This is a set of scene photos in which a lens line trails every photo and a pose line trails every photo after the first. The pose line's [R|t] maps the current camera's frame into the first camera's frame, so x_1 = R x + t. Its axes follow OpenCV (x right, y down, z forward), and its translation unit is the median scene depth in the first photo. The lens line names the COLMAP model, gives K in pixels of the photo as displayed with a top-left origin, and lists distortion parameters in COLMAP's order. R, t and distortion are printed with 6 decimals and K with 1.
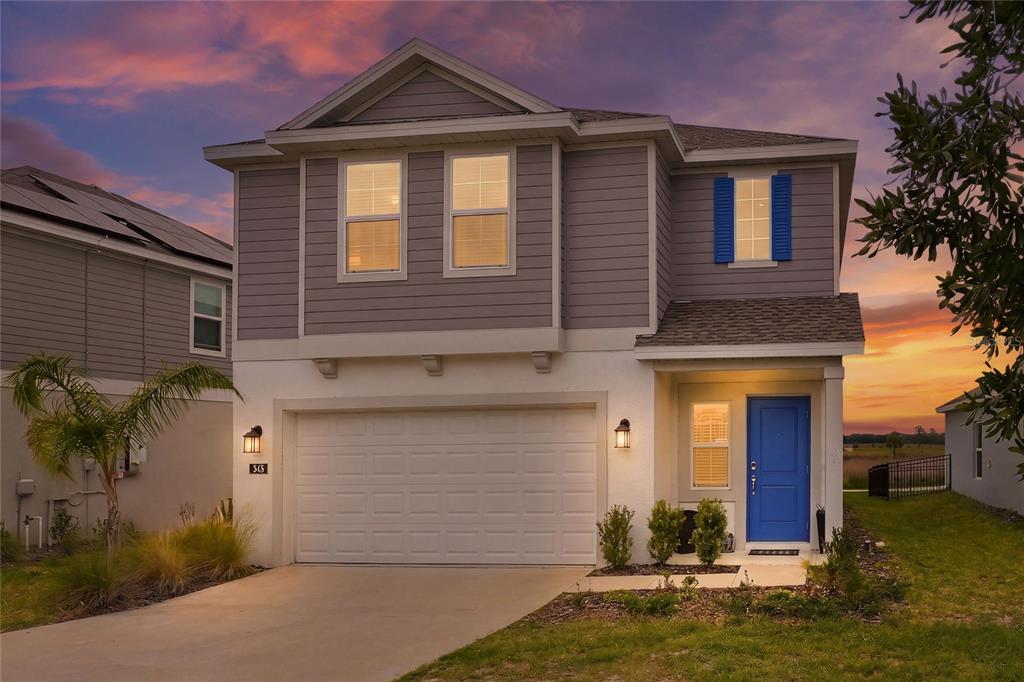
lens RADIAL K [[919.5, 0, 511.9], [0, 919.5, 411.5], [0, 0, 1]] dist [-0.003314, 0.001518]
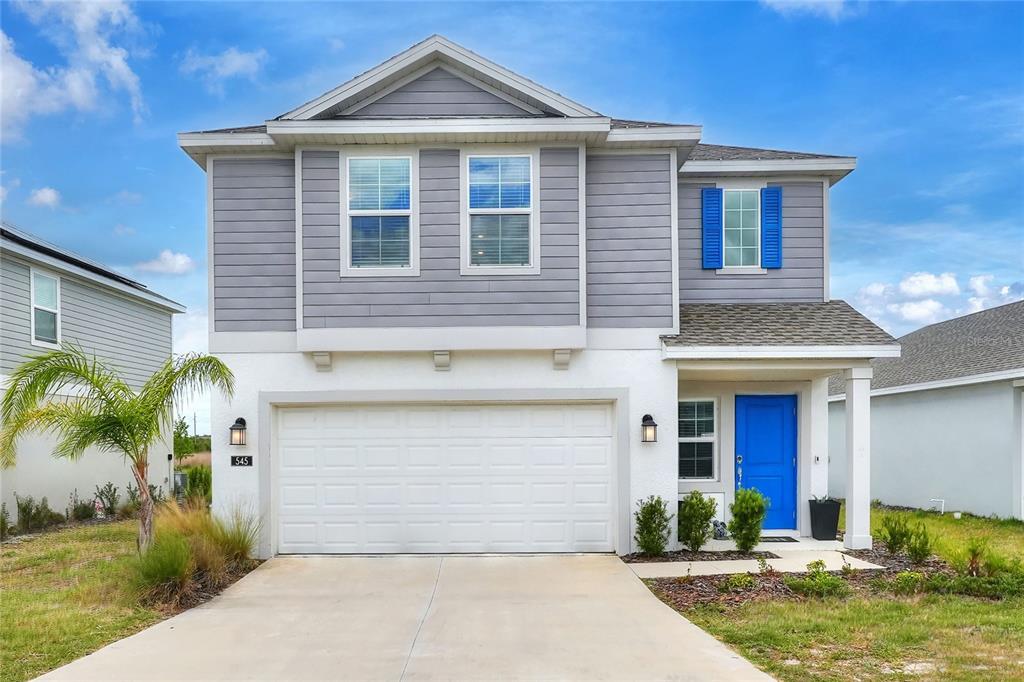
lens RADIAL K [[874.4, 0, 450.1], [0, 874.4, 434.5], [0, 0, 1]] dist [0.005173, 0.003277]
pose [[0.990625, 0.006127, 0.136470, -0.213376], [-0.010216, 0.999519, 0.029286, 0.003722], [-0.136225, -0.030405, 0.990211, 0.032286]]
